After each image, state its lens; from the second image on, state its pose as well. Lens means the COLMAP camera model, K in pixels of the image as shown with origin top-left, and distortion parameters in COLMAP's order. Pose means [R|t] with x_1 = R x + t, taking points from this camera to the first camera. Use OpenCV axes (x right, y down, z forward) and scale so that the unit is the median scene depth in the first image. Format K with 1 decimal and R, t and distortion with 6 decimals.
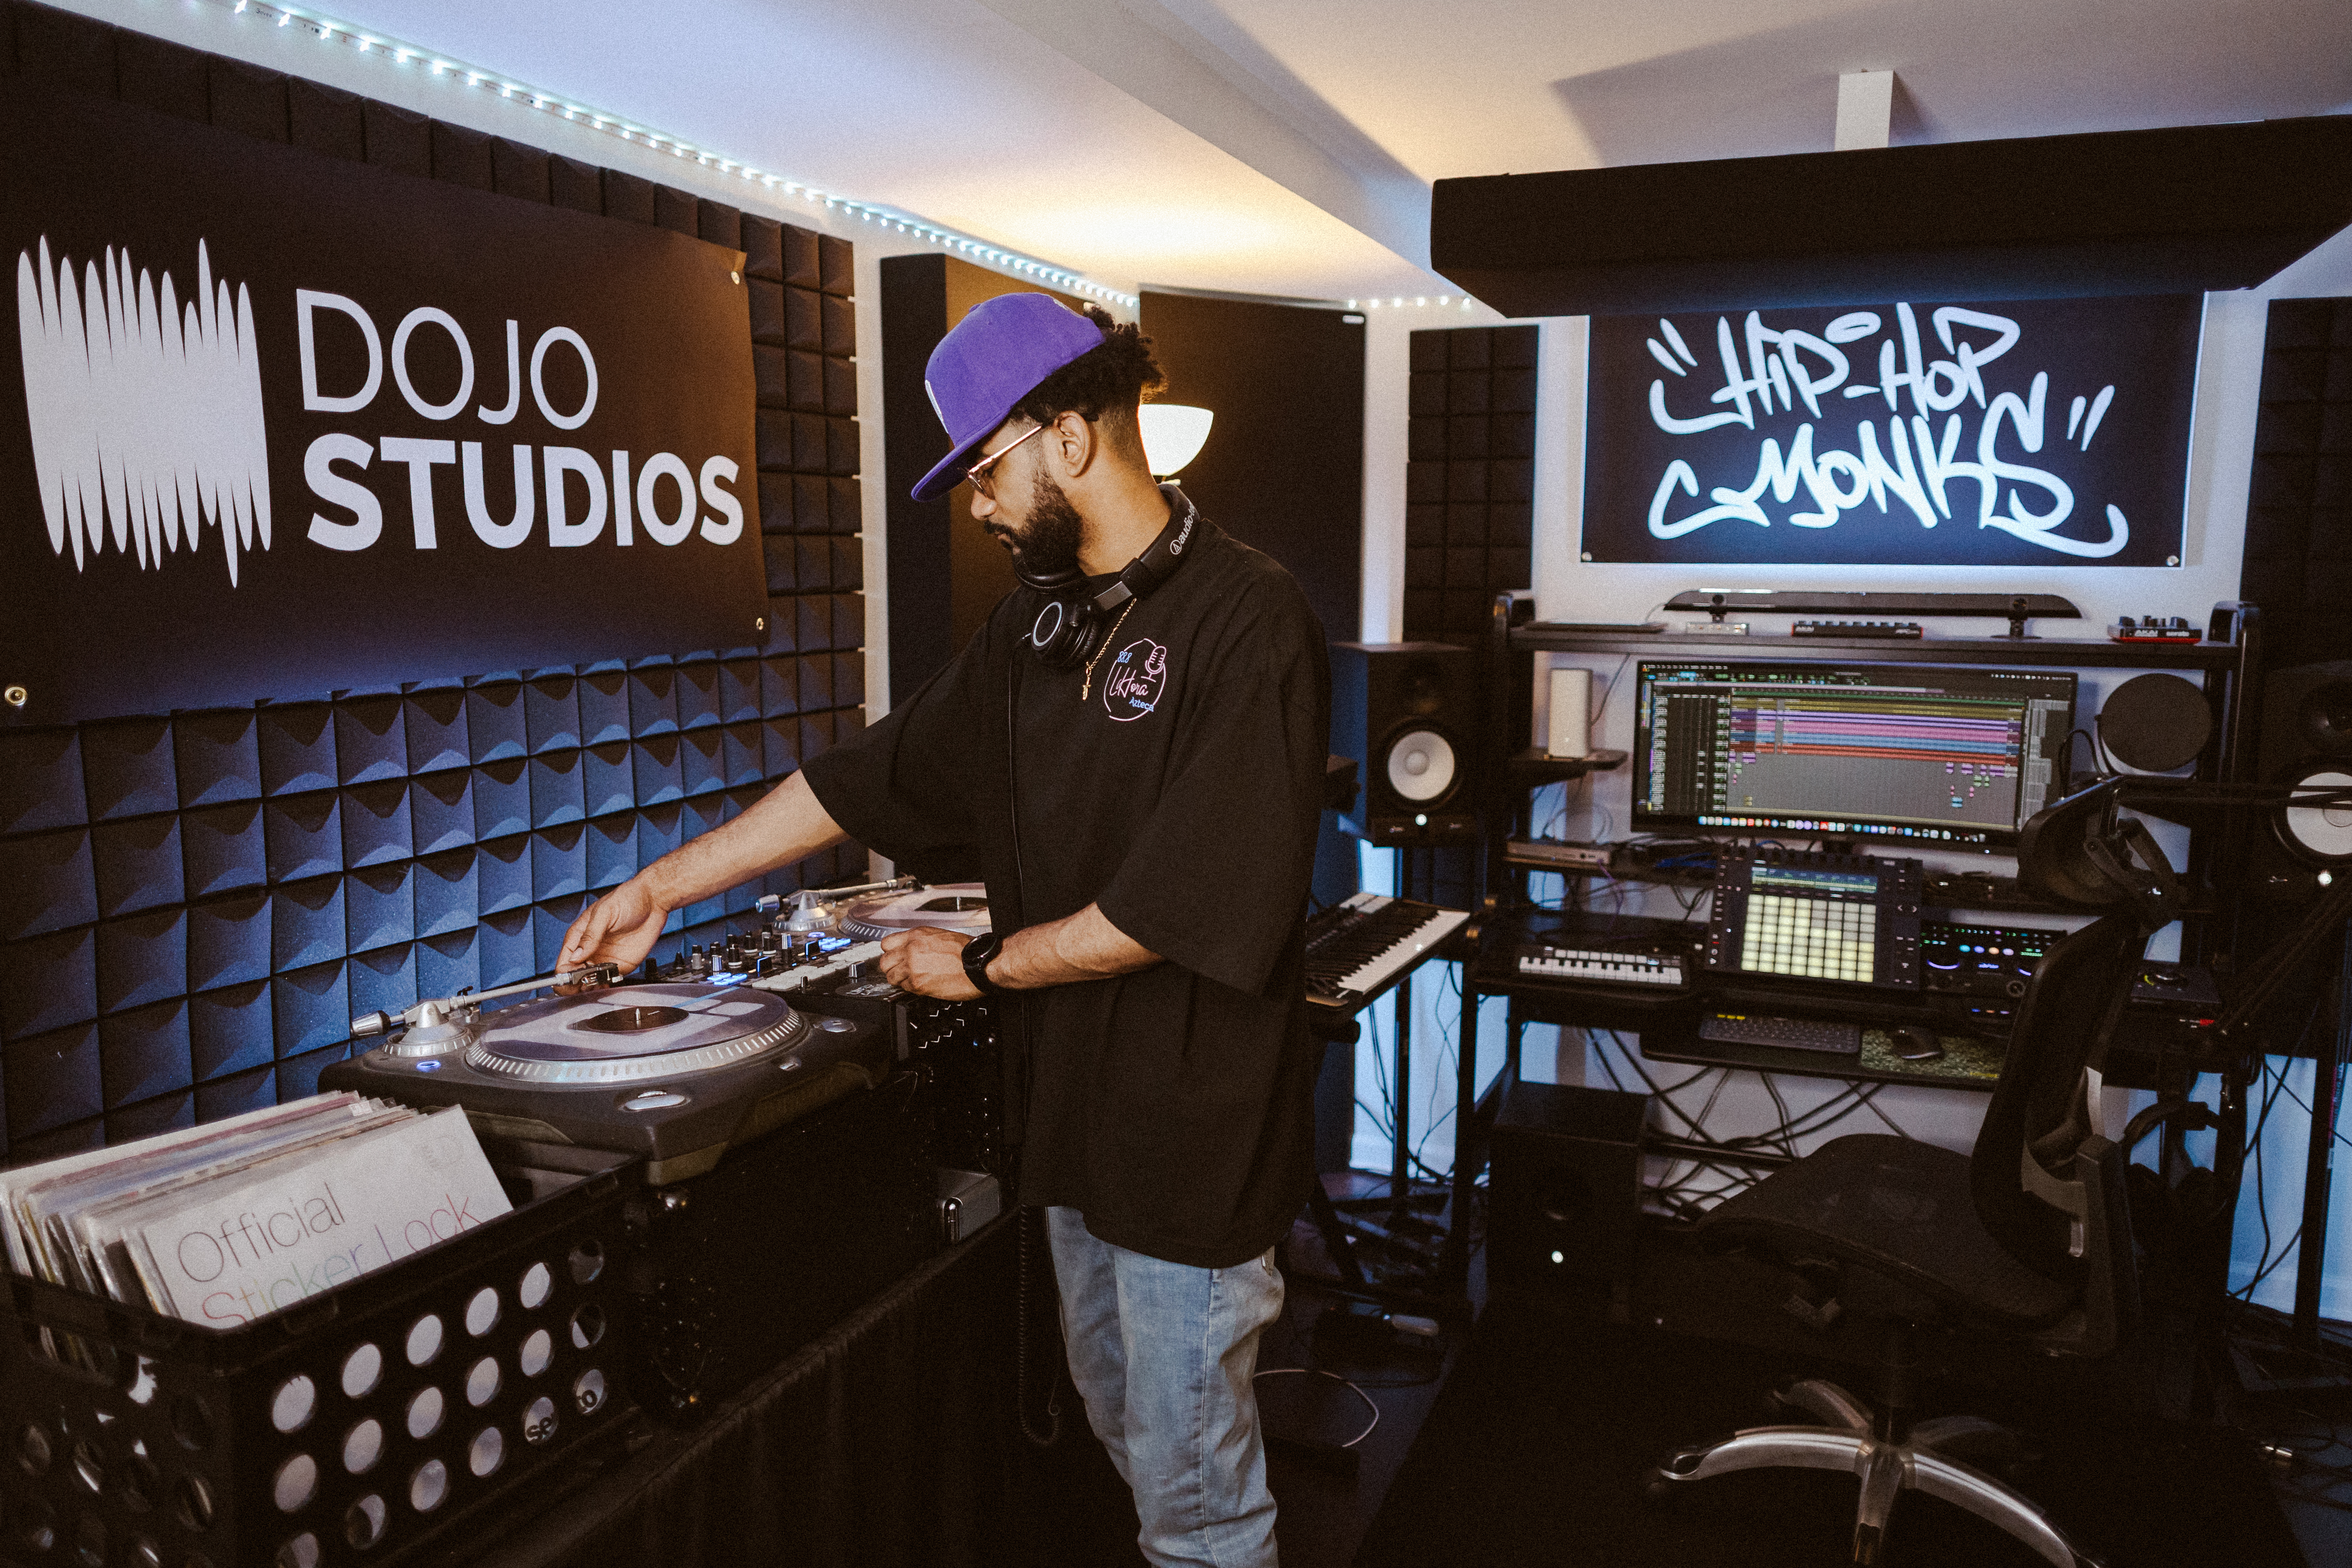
lens RADIAL K [[1652.2, 0, 1176.0], [0, 1652.2, 784.0], [0, 0, 1]] dist [0.005504, -0.005193]
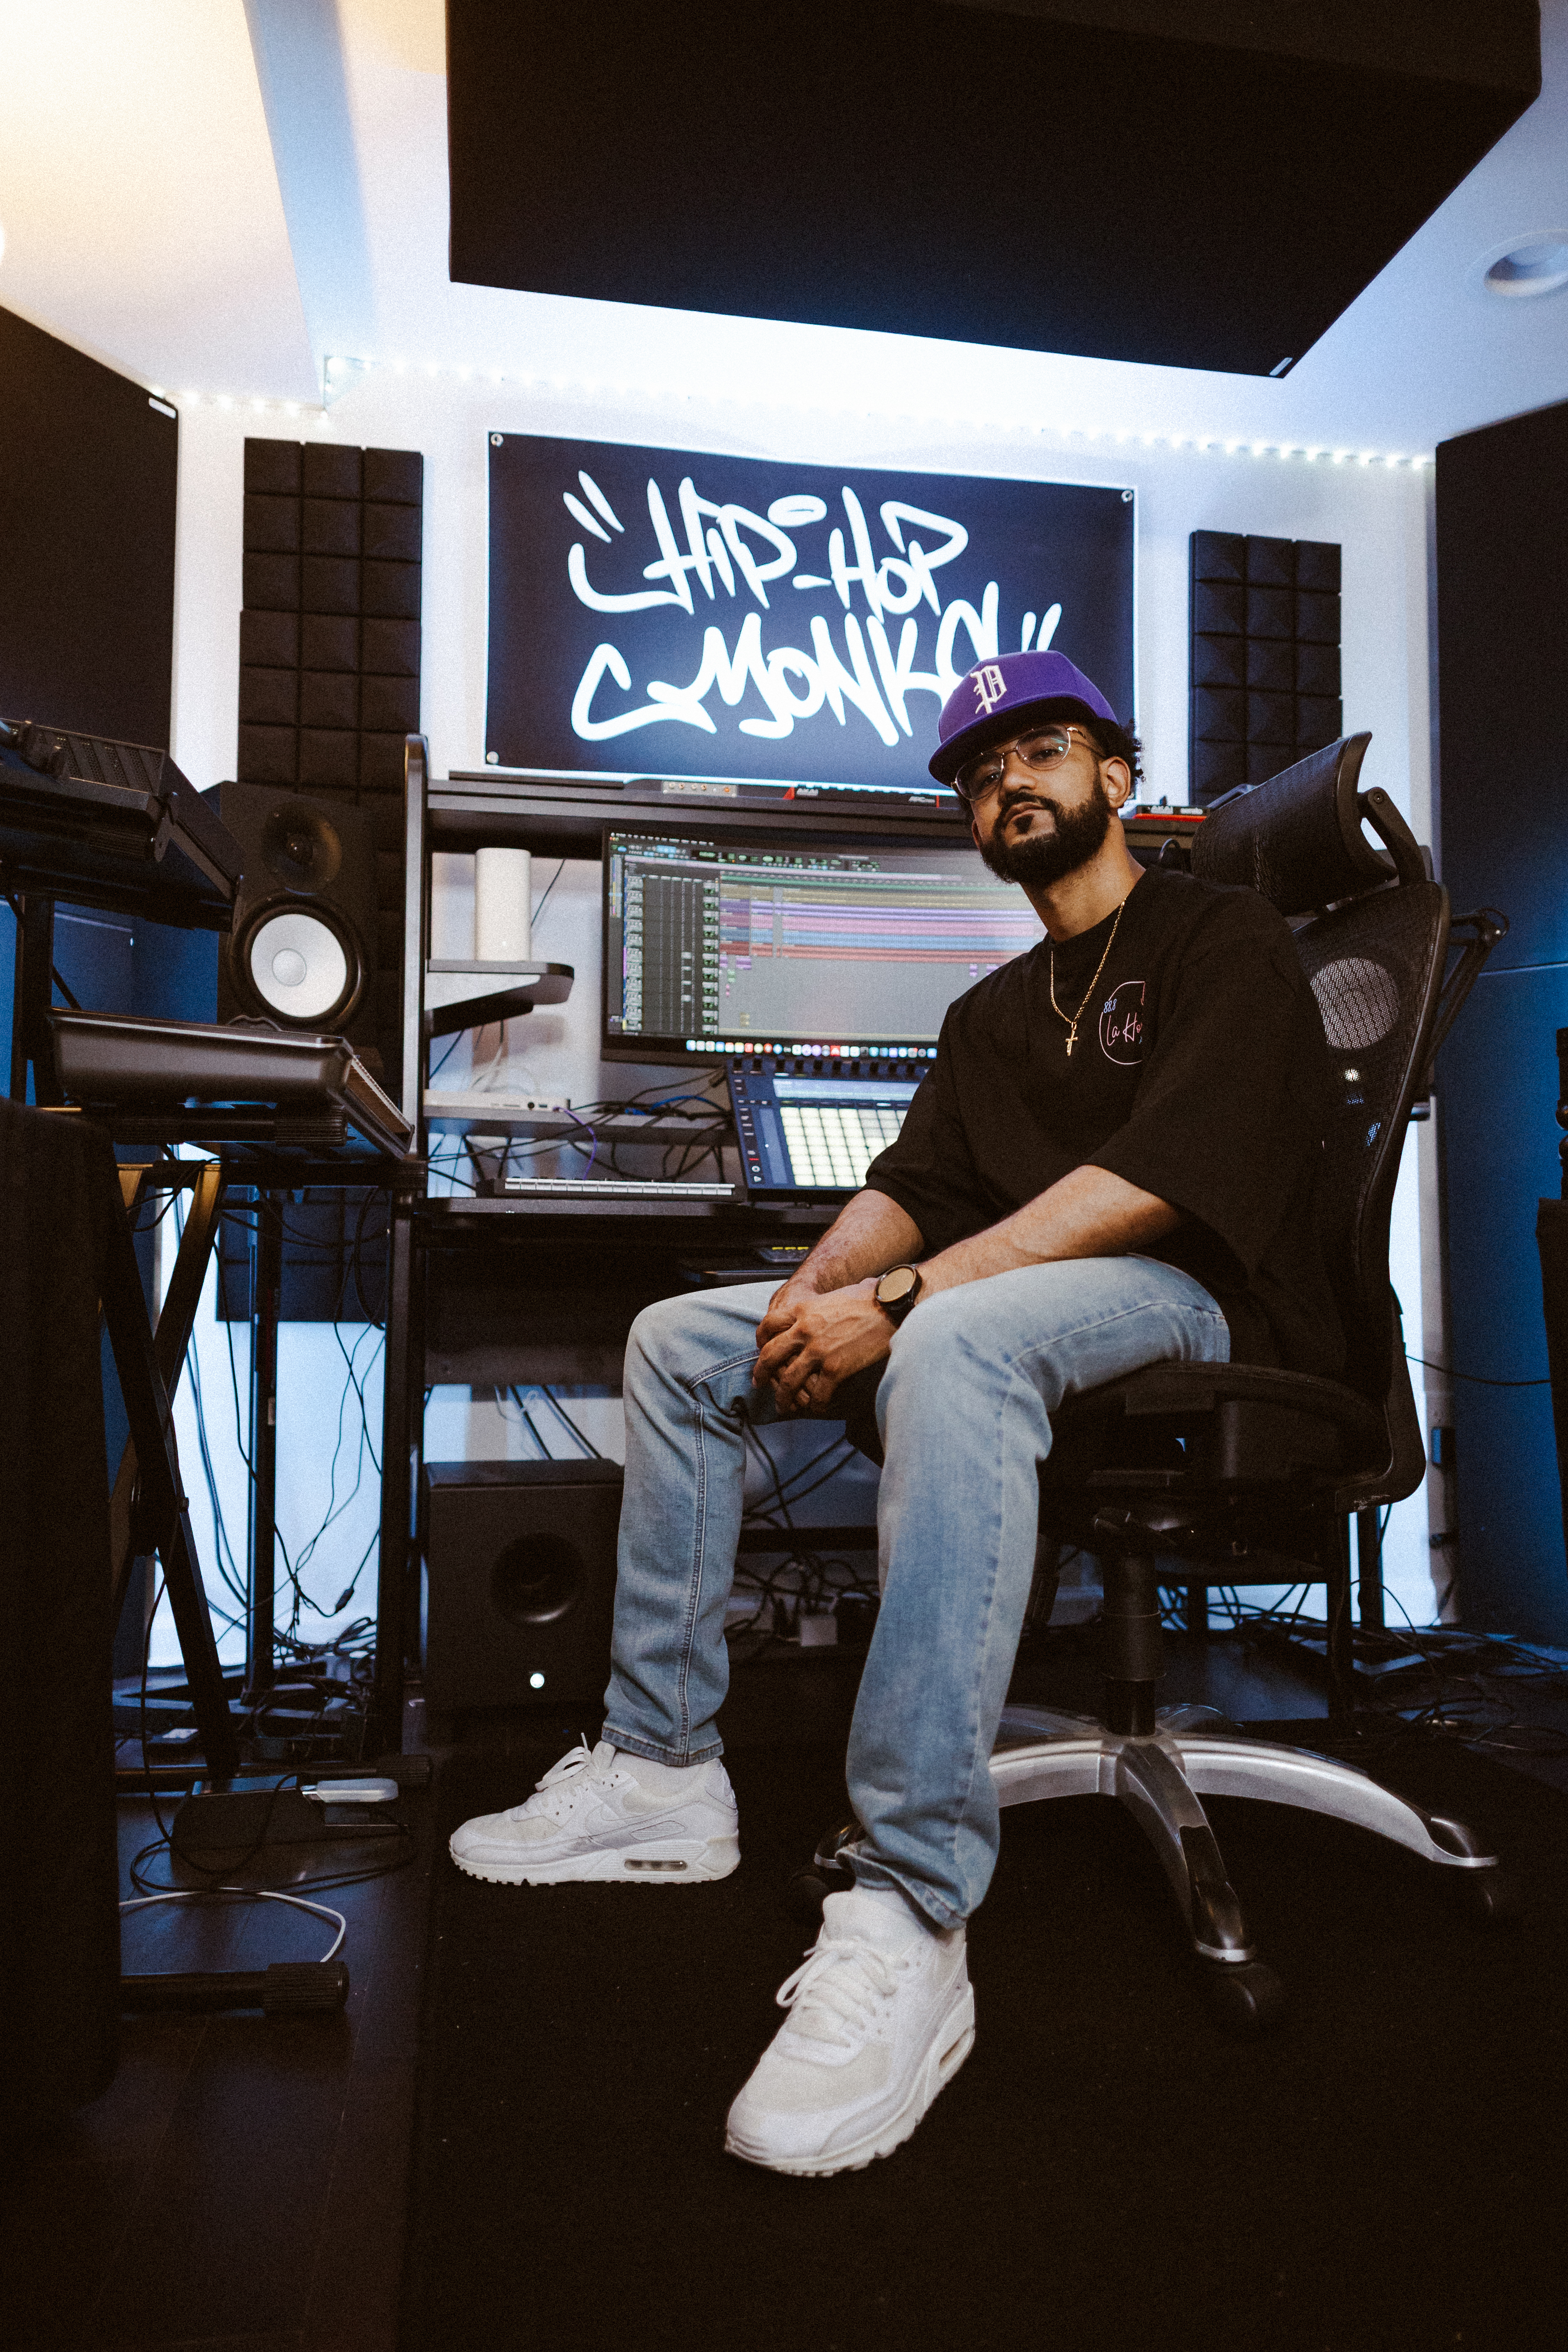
lens RADIAL K [[1652.1, 0, 784.0], [0, 1652.1, 1176.0], [0, 0, 1]] dist [0.005504, -0.005193]
pose [[0.838536, 0.033397, 0.543822, -0.050272], [0.076100, 0.981157, -0.177596, 0.215480], [-0.539505, 0.190305, 0.820194, 0.374524]]
